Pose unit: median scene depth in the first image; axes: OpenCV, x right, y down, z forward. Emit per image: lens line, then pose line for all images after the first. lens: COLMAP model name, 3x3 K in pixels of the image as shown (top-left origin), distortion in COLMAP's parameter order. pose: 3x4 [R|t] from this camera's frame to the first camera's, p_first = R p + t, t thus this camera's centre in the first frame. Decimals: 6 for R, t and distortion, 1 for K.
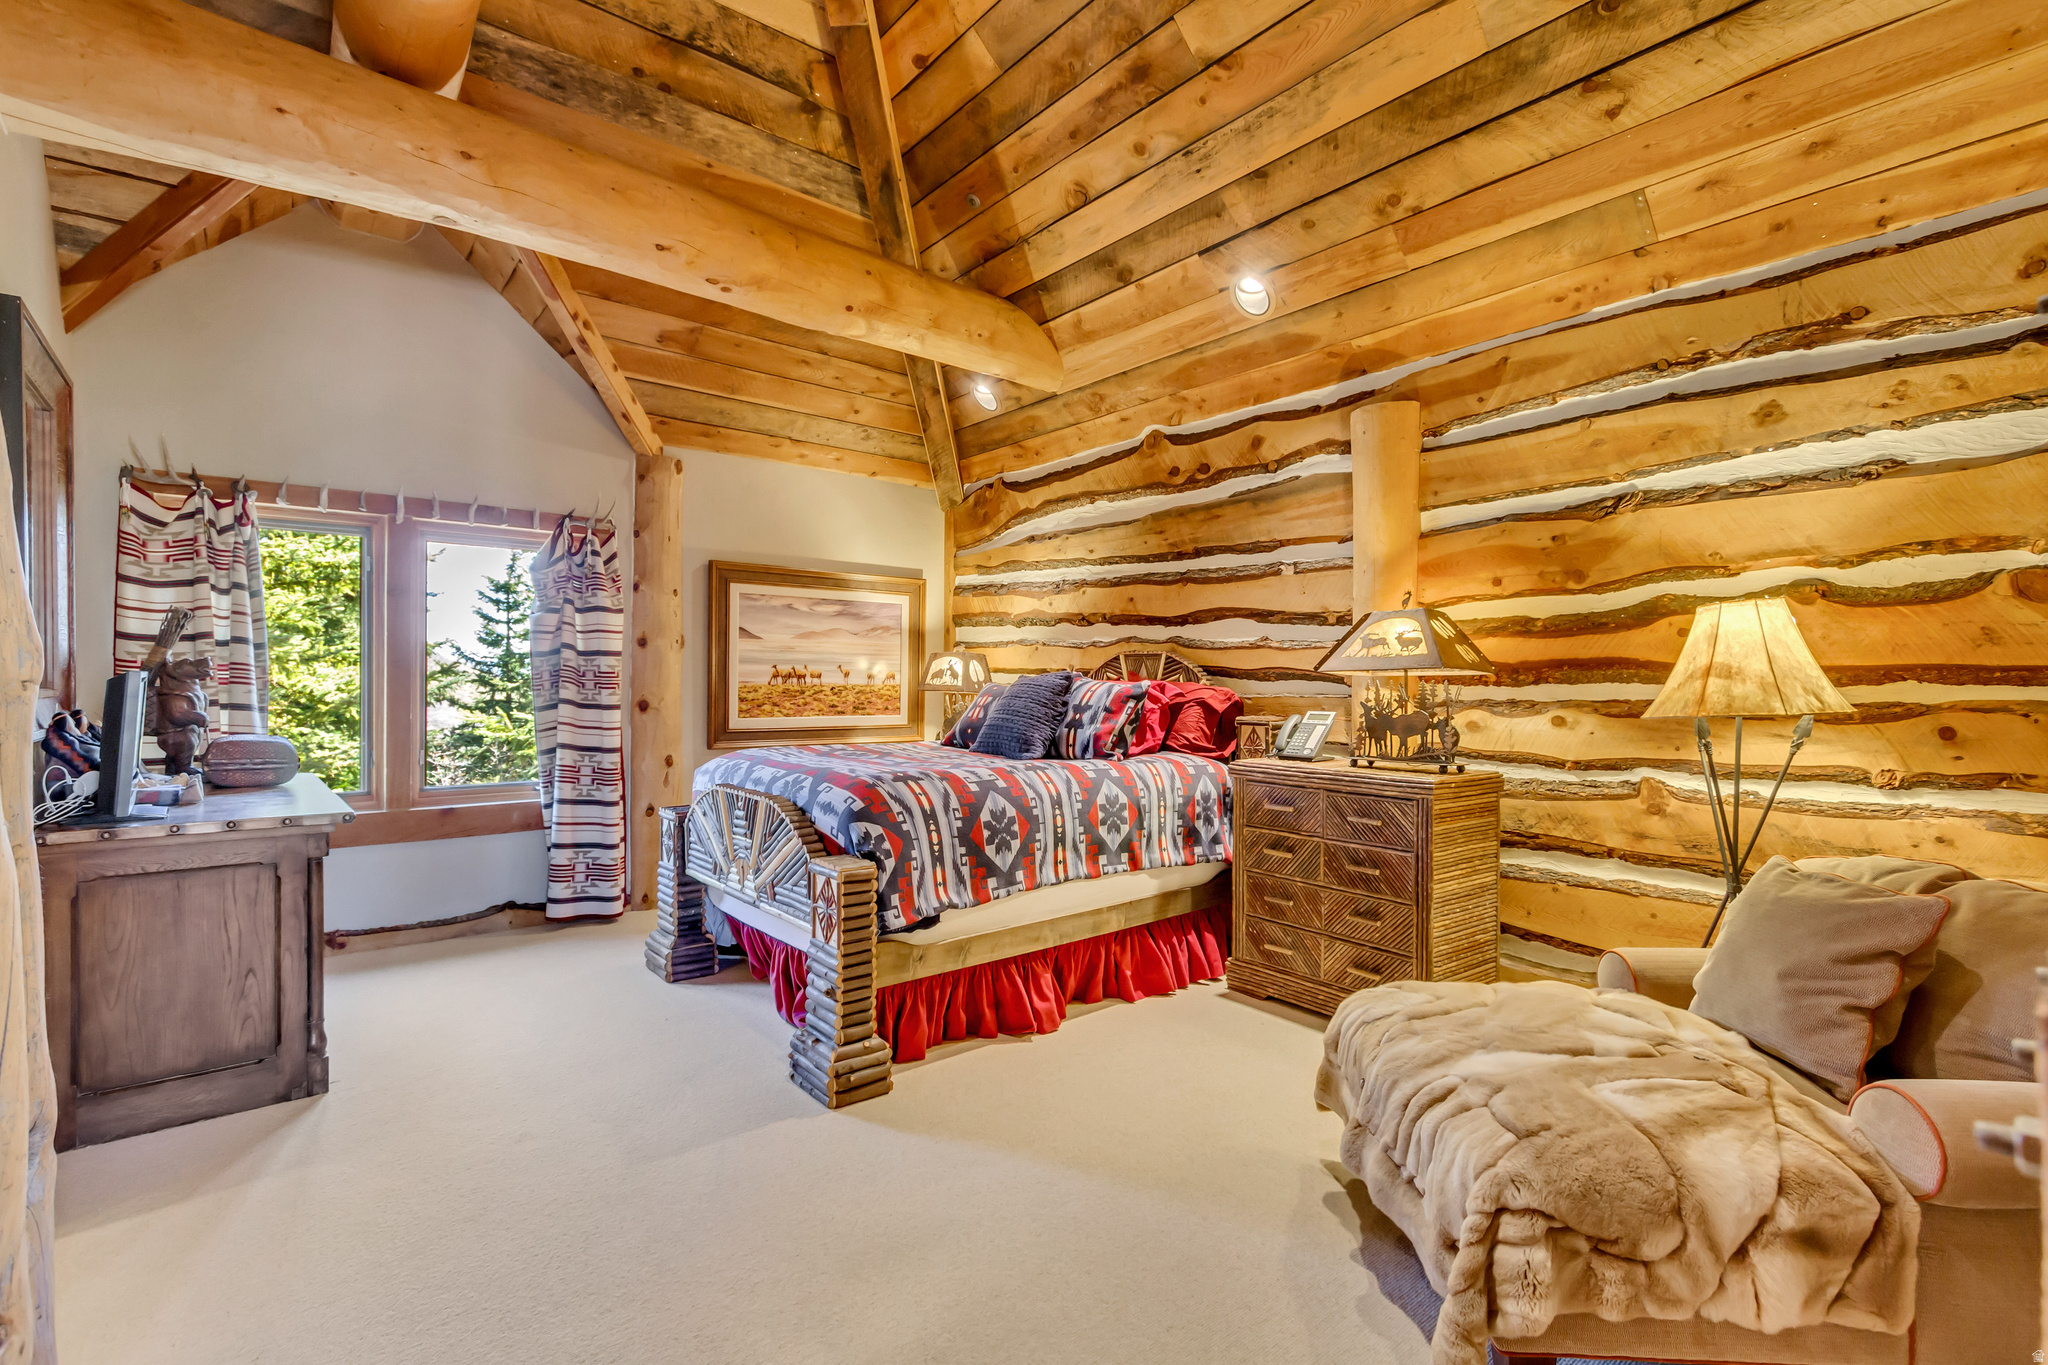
lens RADIAL K [[941.6, 0, 1018.1], [0, 941.6, 685.4], [0, 0, 1]] dist [0.003552, -0.000076]
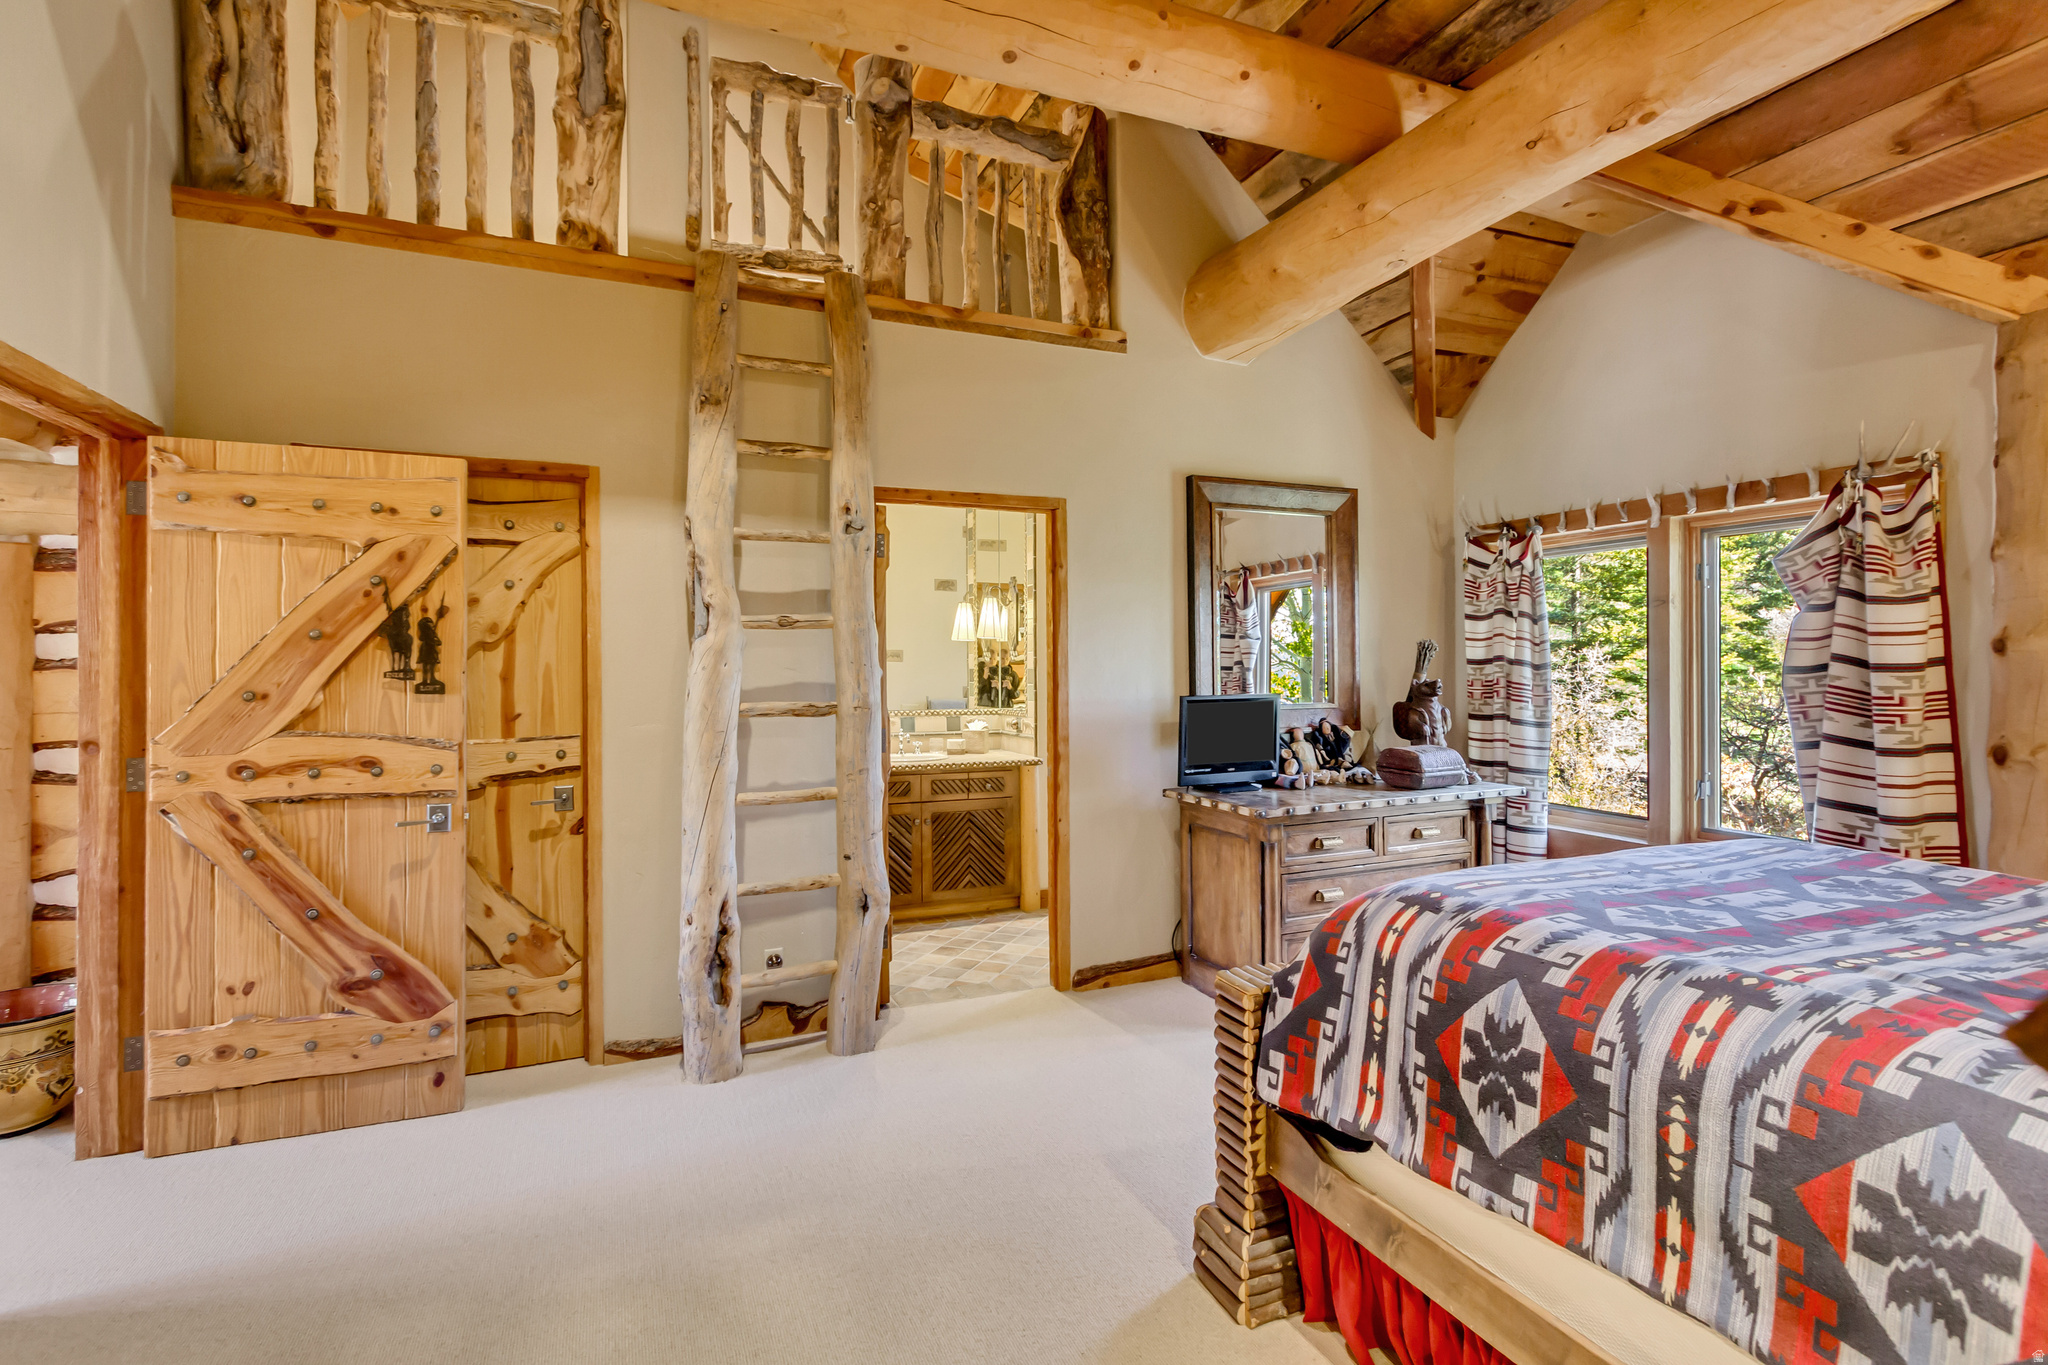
lens RADIAL K [[919.2, 0, 1024.0], [0, 919.2, 682.5], [0, 0, 1]] dist [-0.000472, -0.000350]
pose [[-0.257474, 0.010156, -0.966232, 0.470781], [-0.005945, 0.999909, 0.012094, -0.040659], [0.966267, 0.008858, -0.257391, 0.861941]]
